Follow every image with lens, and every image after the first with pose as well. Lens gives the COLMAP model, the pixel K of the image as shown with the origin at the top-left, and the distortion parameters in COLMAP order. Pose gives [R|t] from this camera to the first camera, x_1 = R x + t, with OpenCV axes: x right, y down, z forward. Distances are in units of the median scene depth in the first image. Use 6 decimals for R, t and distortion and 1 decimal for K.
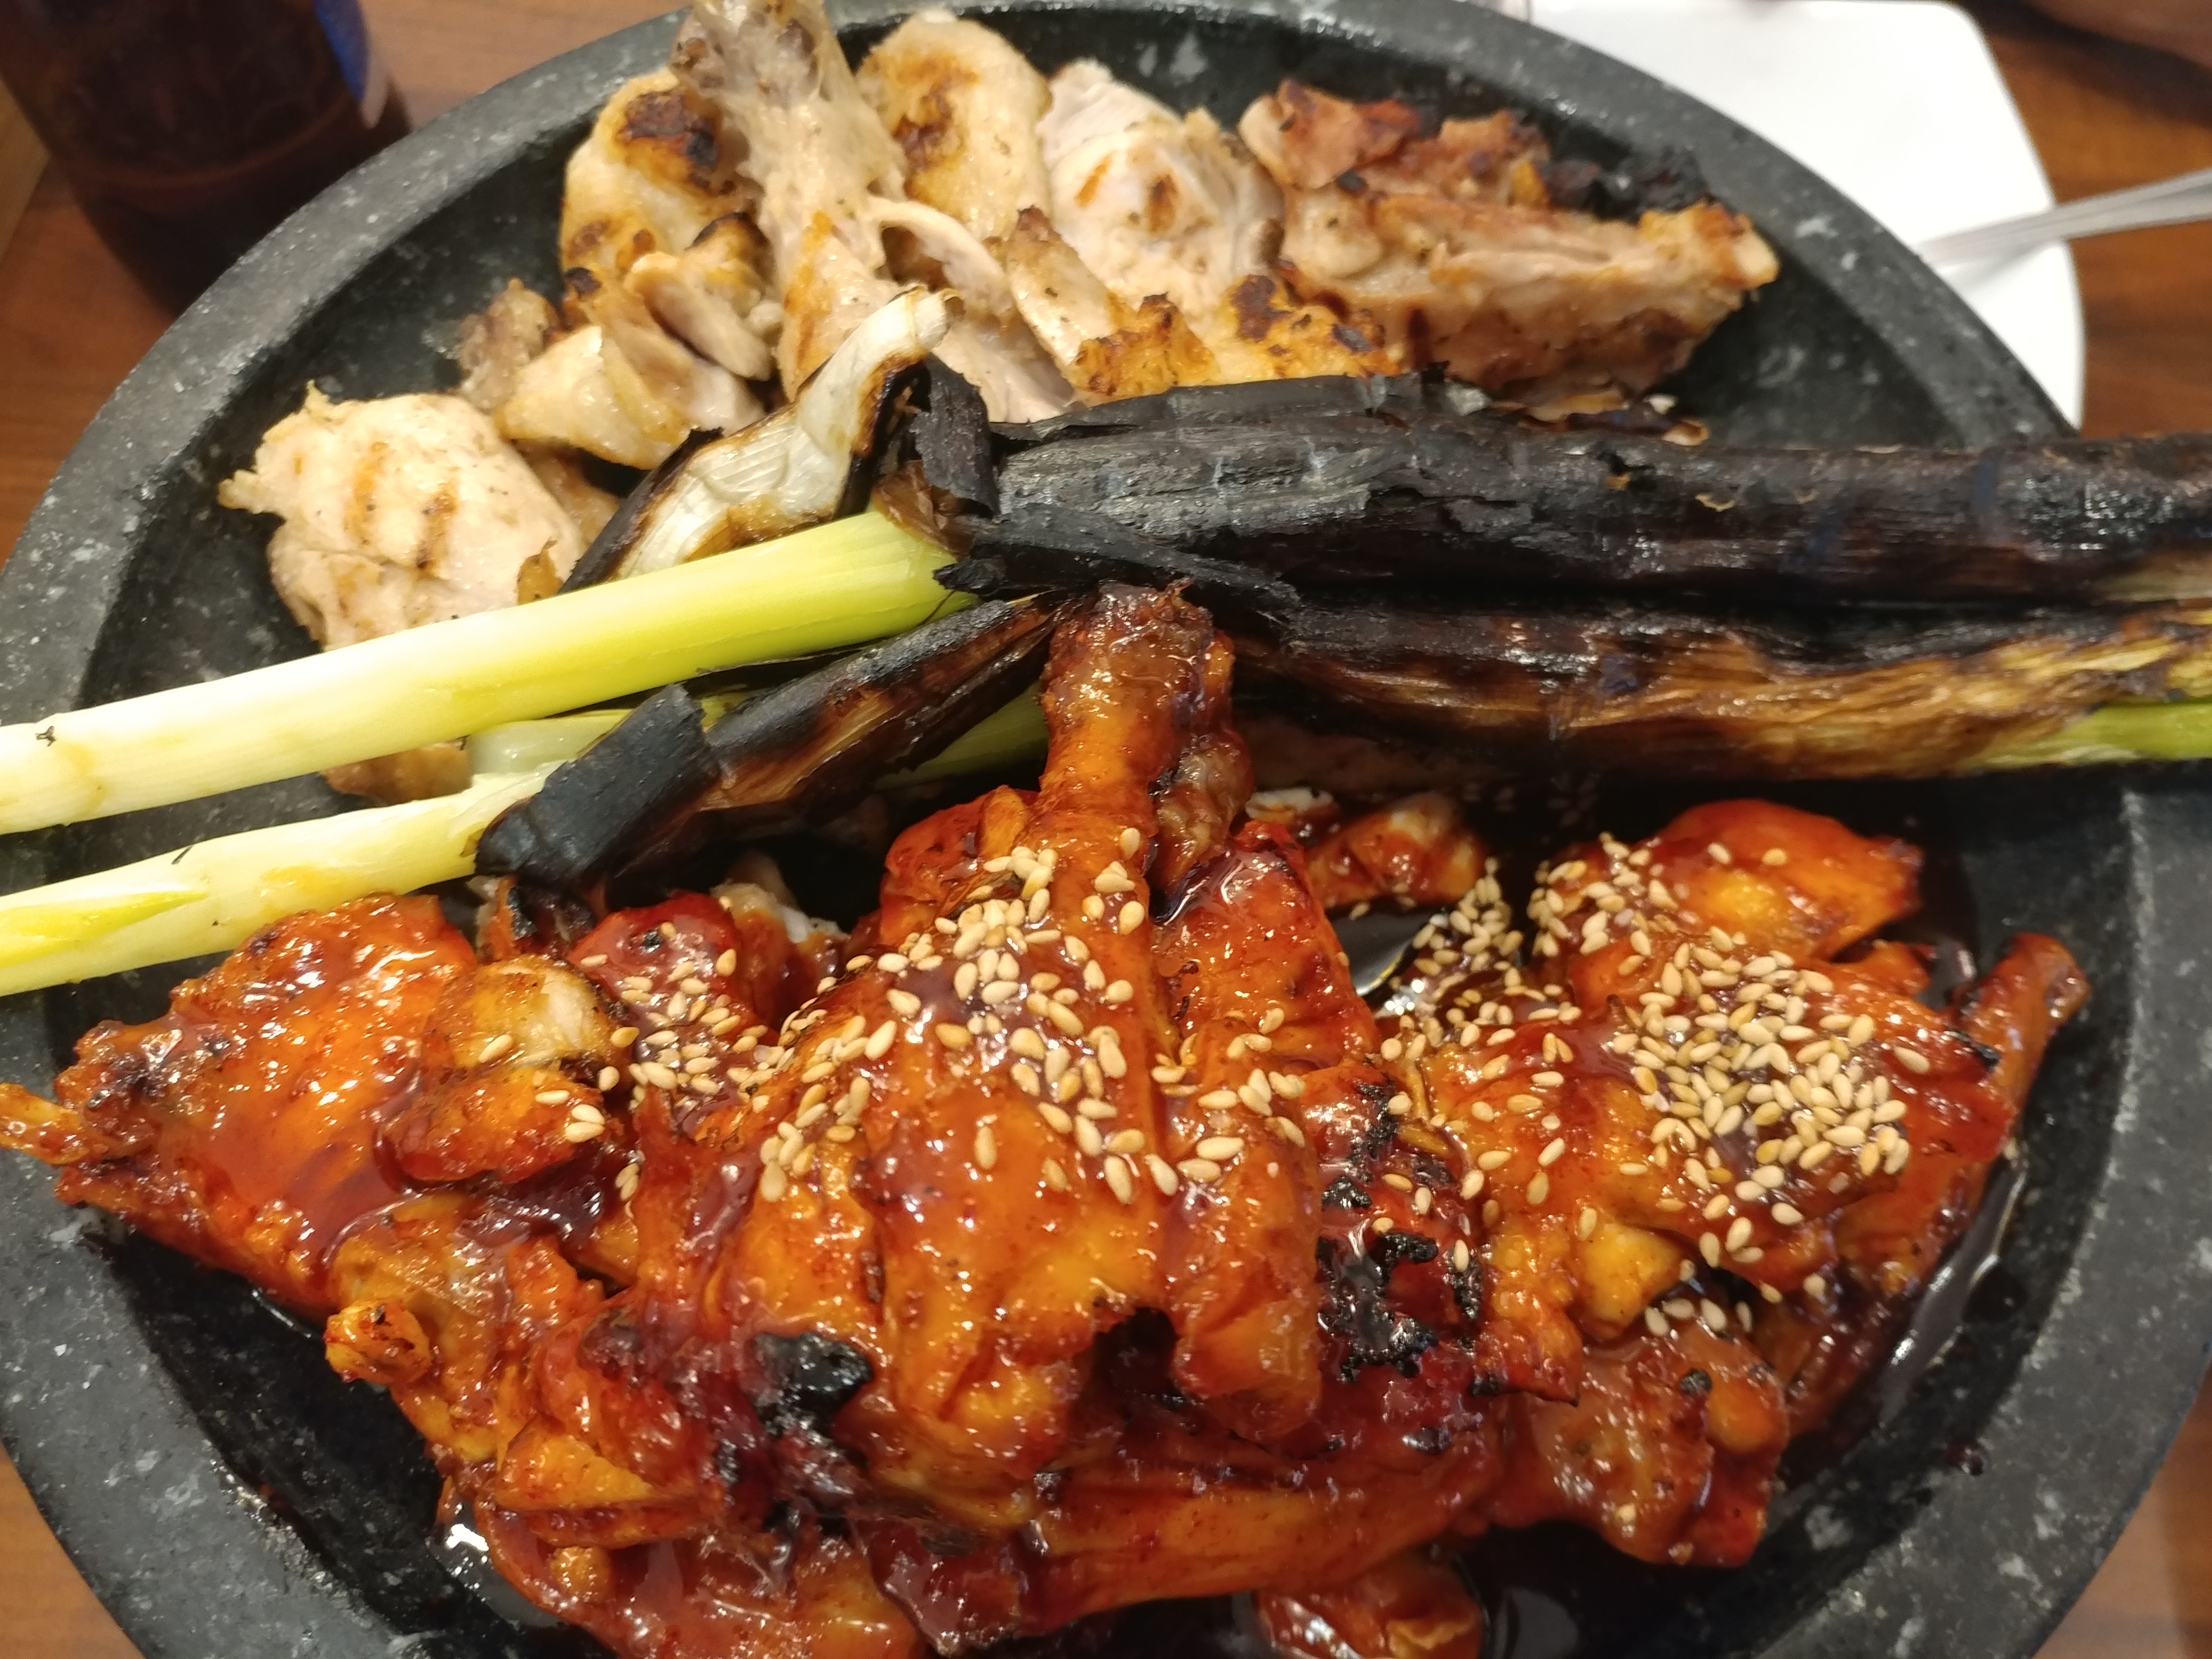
lens RADIAL K [[1963.7, 0, 1131.8], [0, 1963.7, 773.2], [0, 0, 1]] dist [-0.035899, 0.011331]
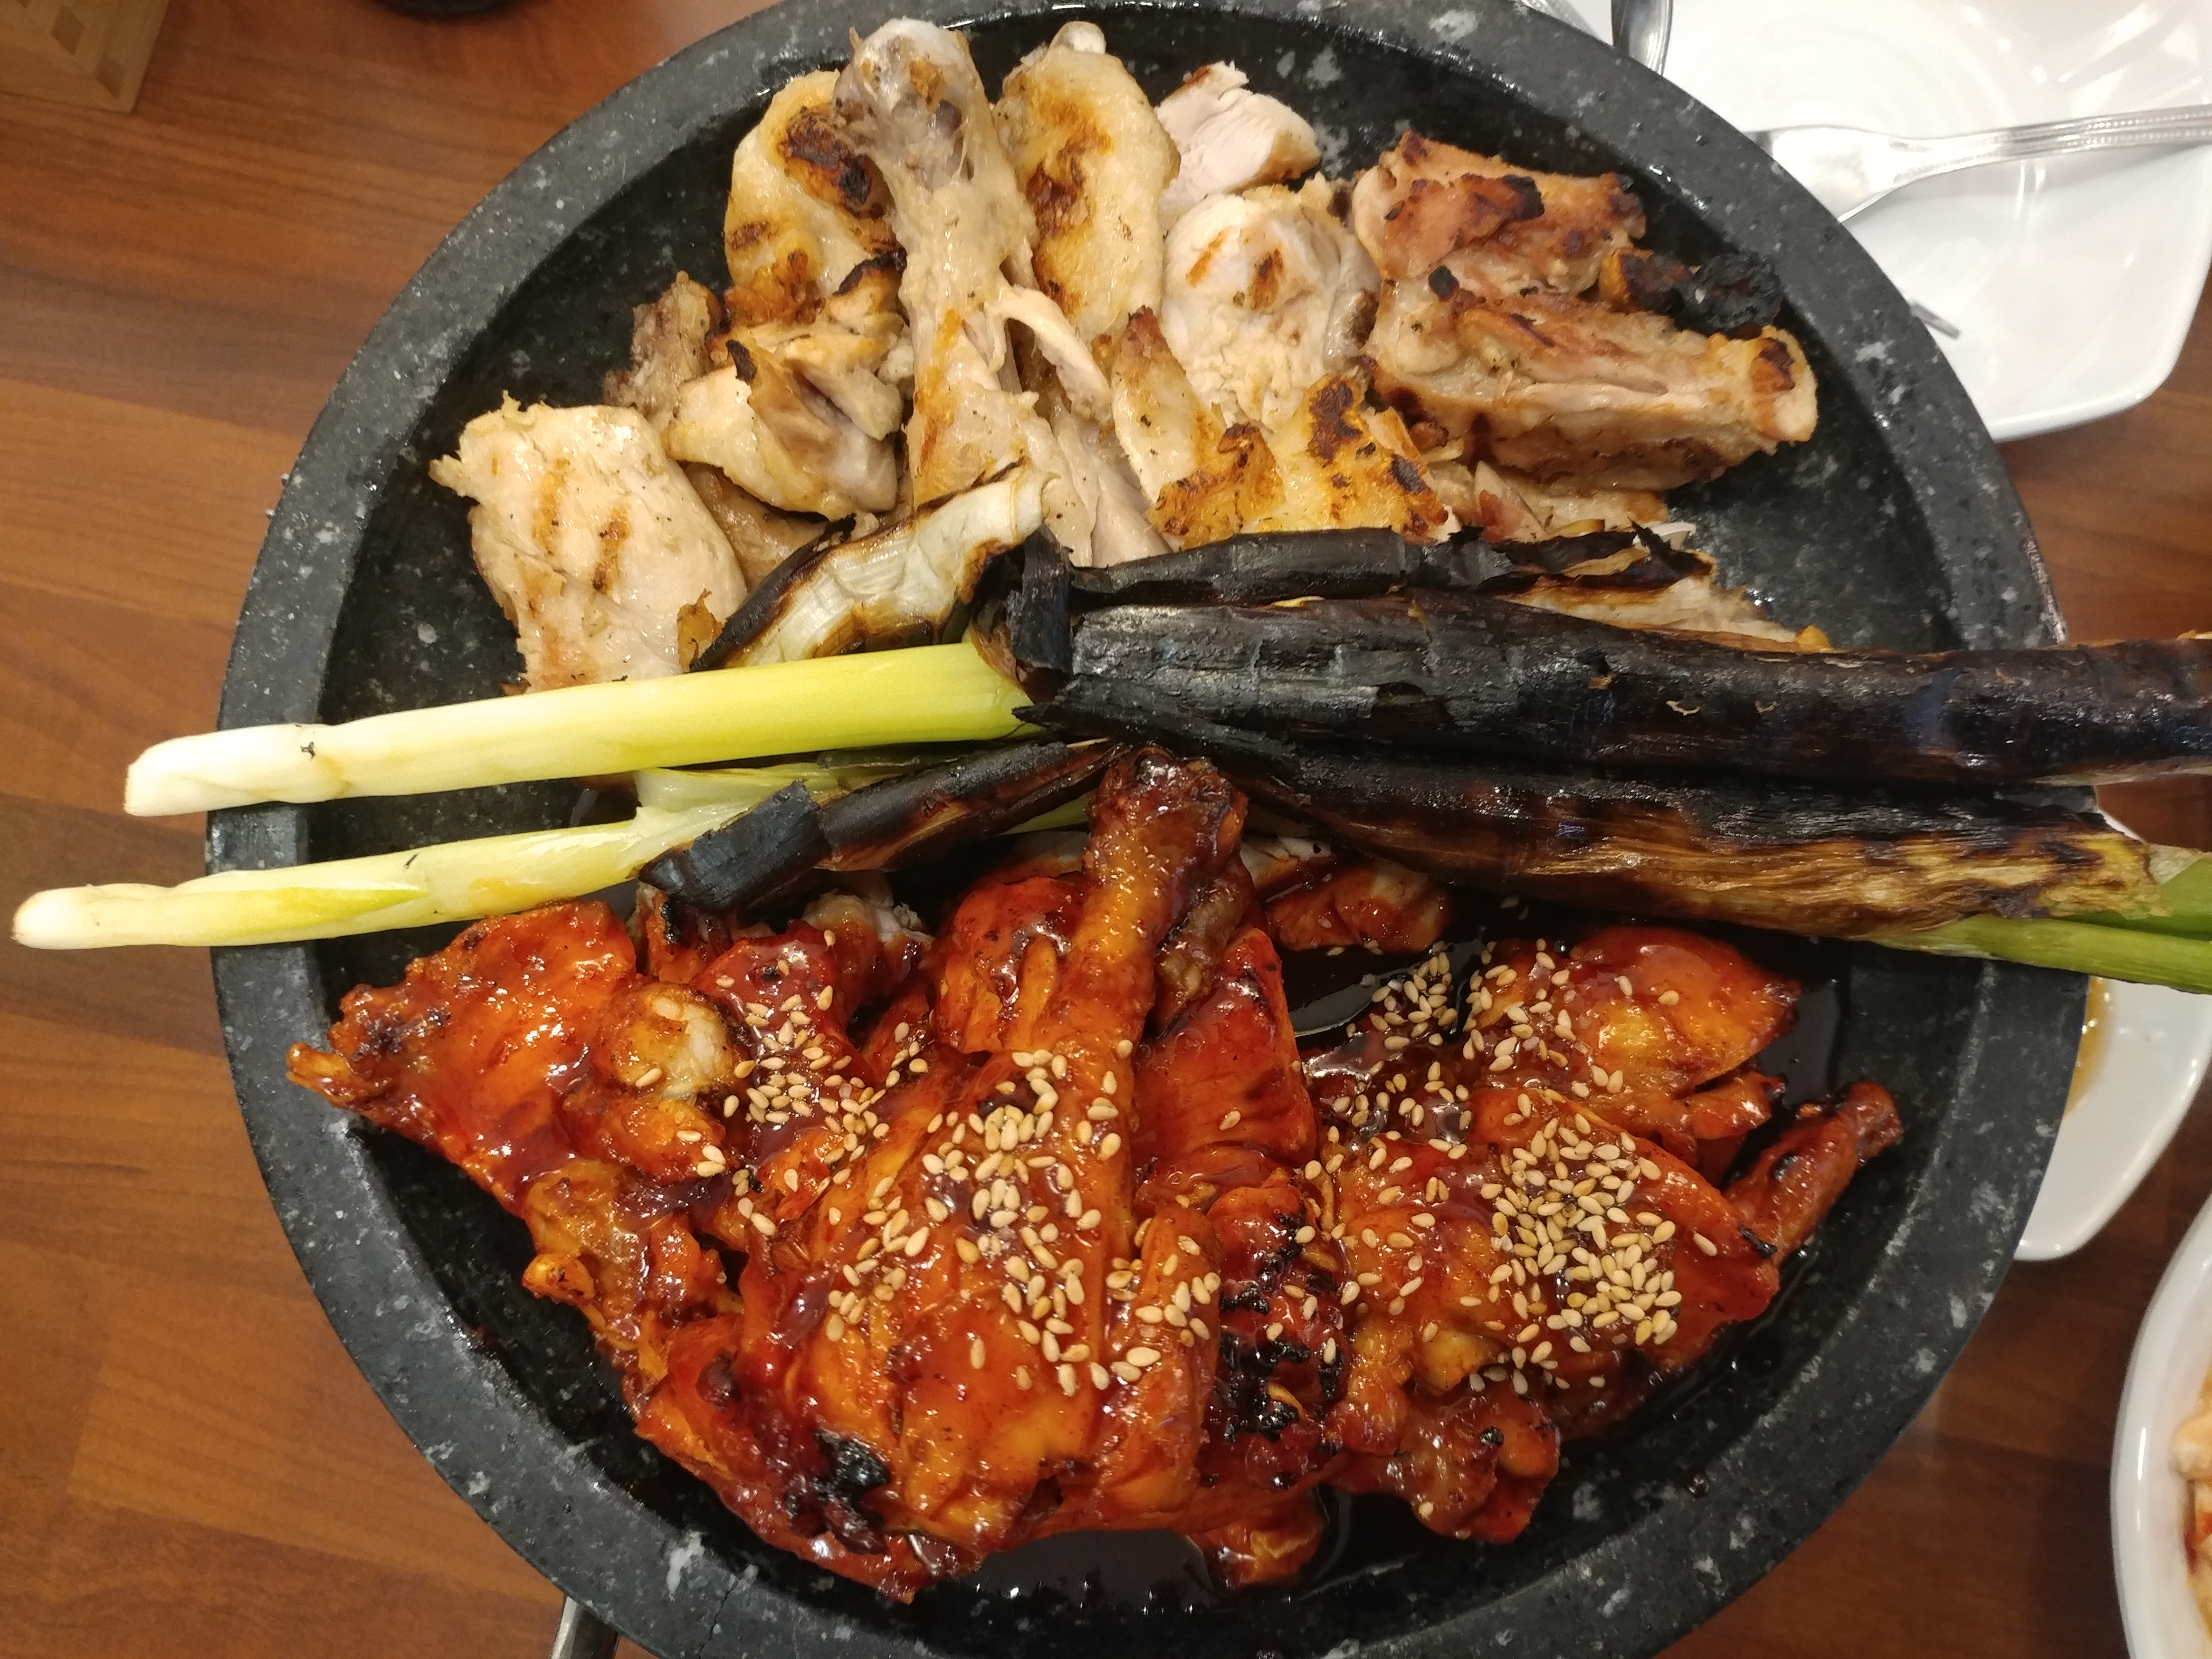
lens RADIAL K [[1940.9, 0, 1110.9], [0, 1940.9, 770.2], [0, 0, 1]] dist [-0.024110, 0.000208]
pose [[0.989811, 0.131069, -0.055627, 0.031570], [-0.106100, 0.939492, 0.325725, -0.470426], [0.094954, -0.316504, 0.943827, -0.143660]]
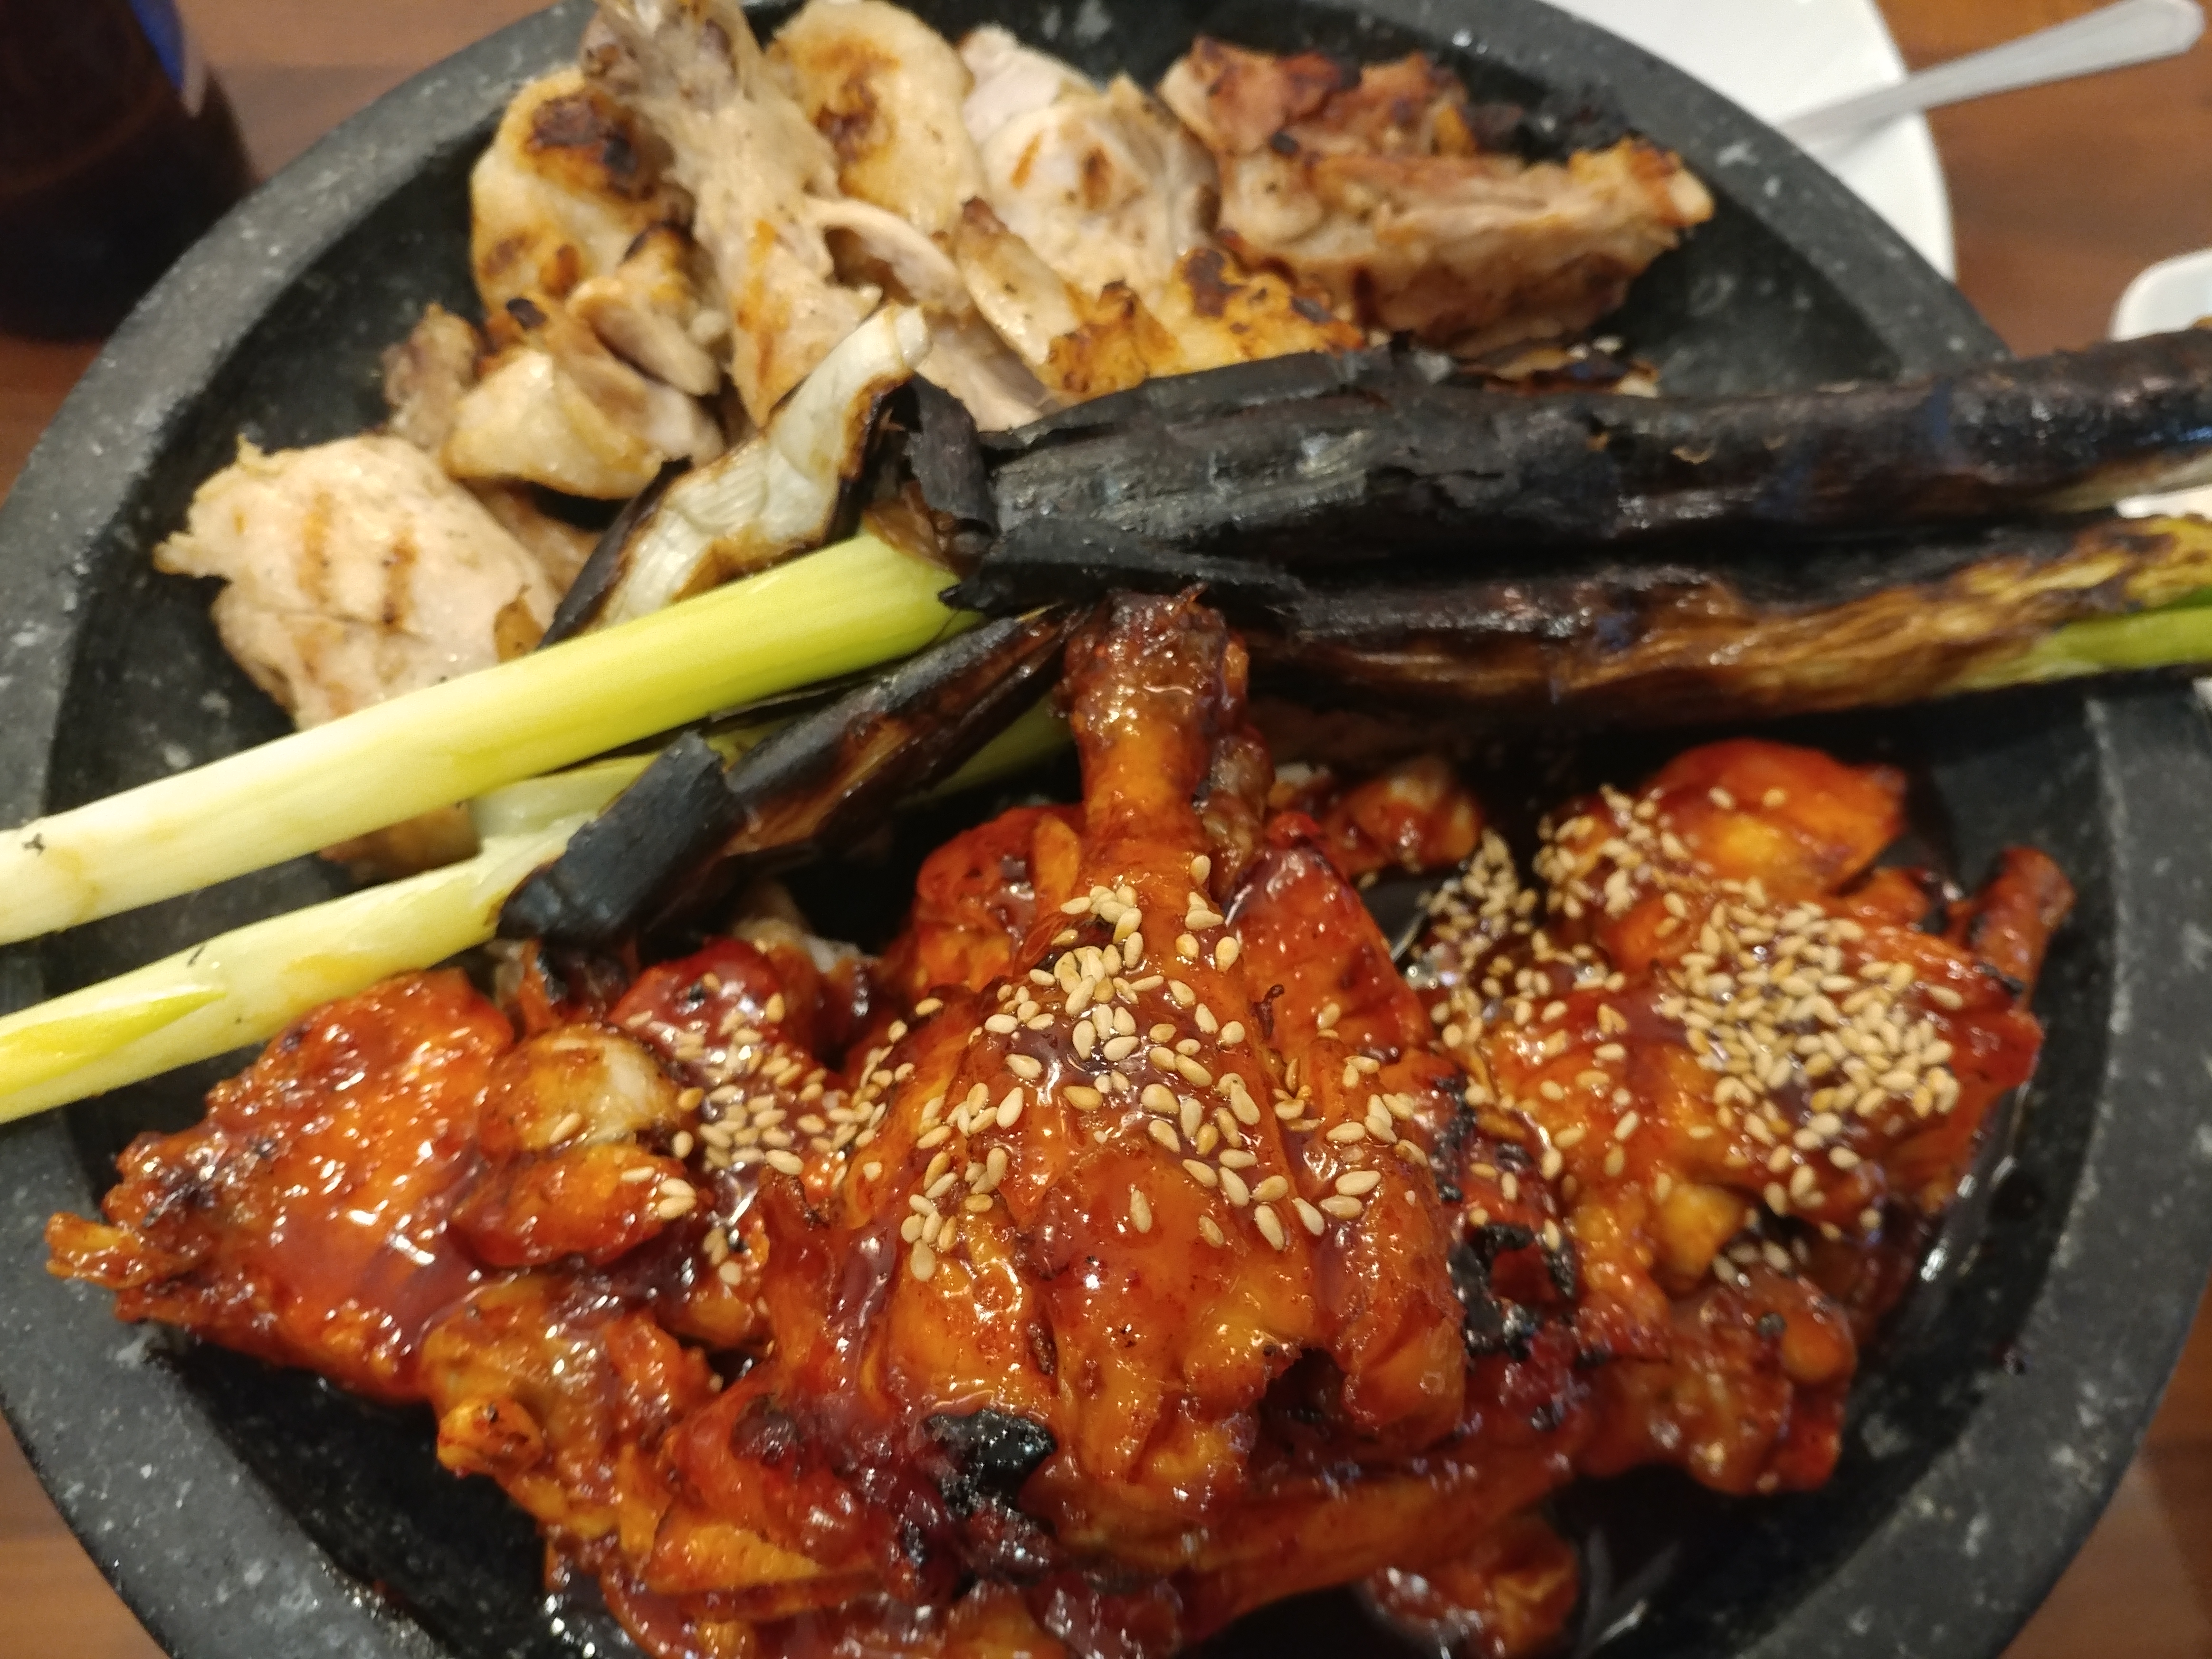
lens RADIAL K [[1971.7, 0, 1106.5], [0, 1971.7, 772.6], [0, 0, 1]] dist [-0.039114, -0.004043]
pose [[0.993129, -0.091857, 0.072513, -0.097908], [0.087576, 0.994340, 0.060156, -0.065918], [-0.077628, -0.053392, 0.995552, 0.000004]]
